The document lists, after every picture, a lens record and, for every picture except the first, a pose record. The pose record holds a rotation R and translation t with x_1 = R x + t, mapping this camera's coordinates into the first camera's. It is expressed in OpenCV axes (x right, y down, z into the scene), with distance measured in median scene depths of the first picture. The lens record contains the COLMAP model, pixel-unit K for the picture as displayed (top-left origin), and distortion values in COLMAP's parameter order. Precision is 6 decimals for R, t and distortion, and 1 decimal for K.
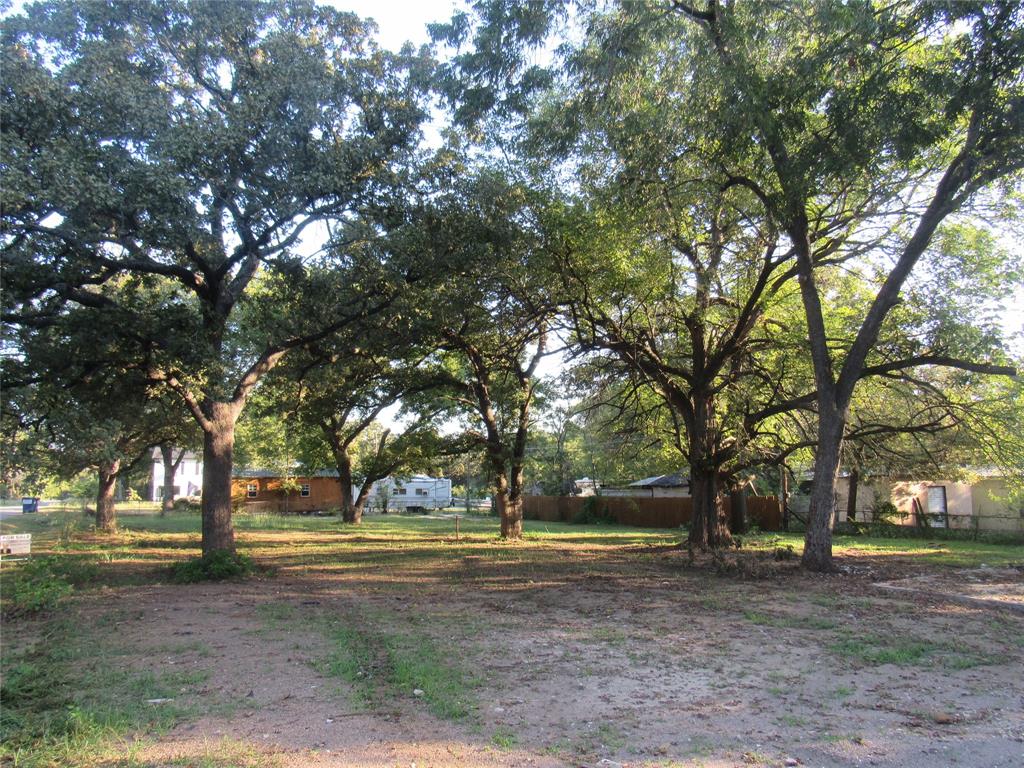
lens RADIAL K [[743.4, 0, 512.0], [0, 743.4, 384.0], [0, 0, 1]] dist [-0.023922, 0.006368]
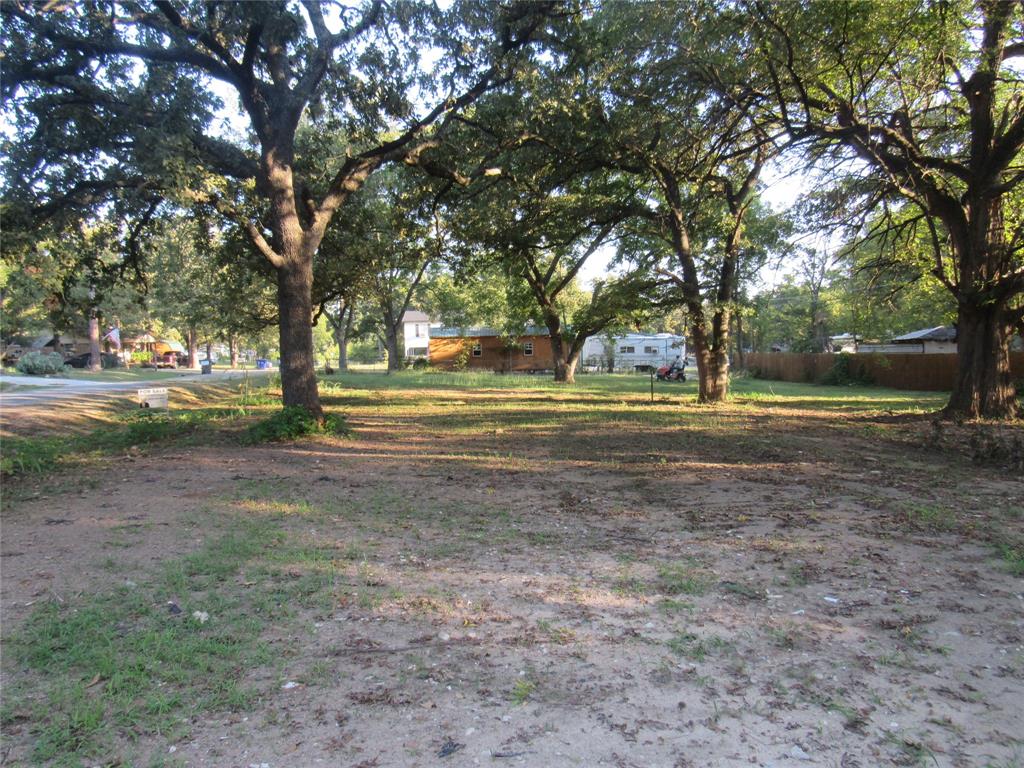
lens RADIAL K [[743.4, 0, 512.0], [0, 743.4, 384.0], [0, 0, 1]] dist [-0.023922, 0.006368]
pose [[0.940423, 0.010230, -0.339853, 0.046358], [0.052532, 0.983173, 0.174958, 0.023671], [0.335924, -0.182388, 0.924062, 0.116284]]
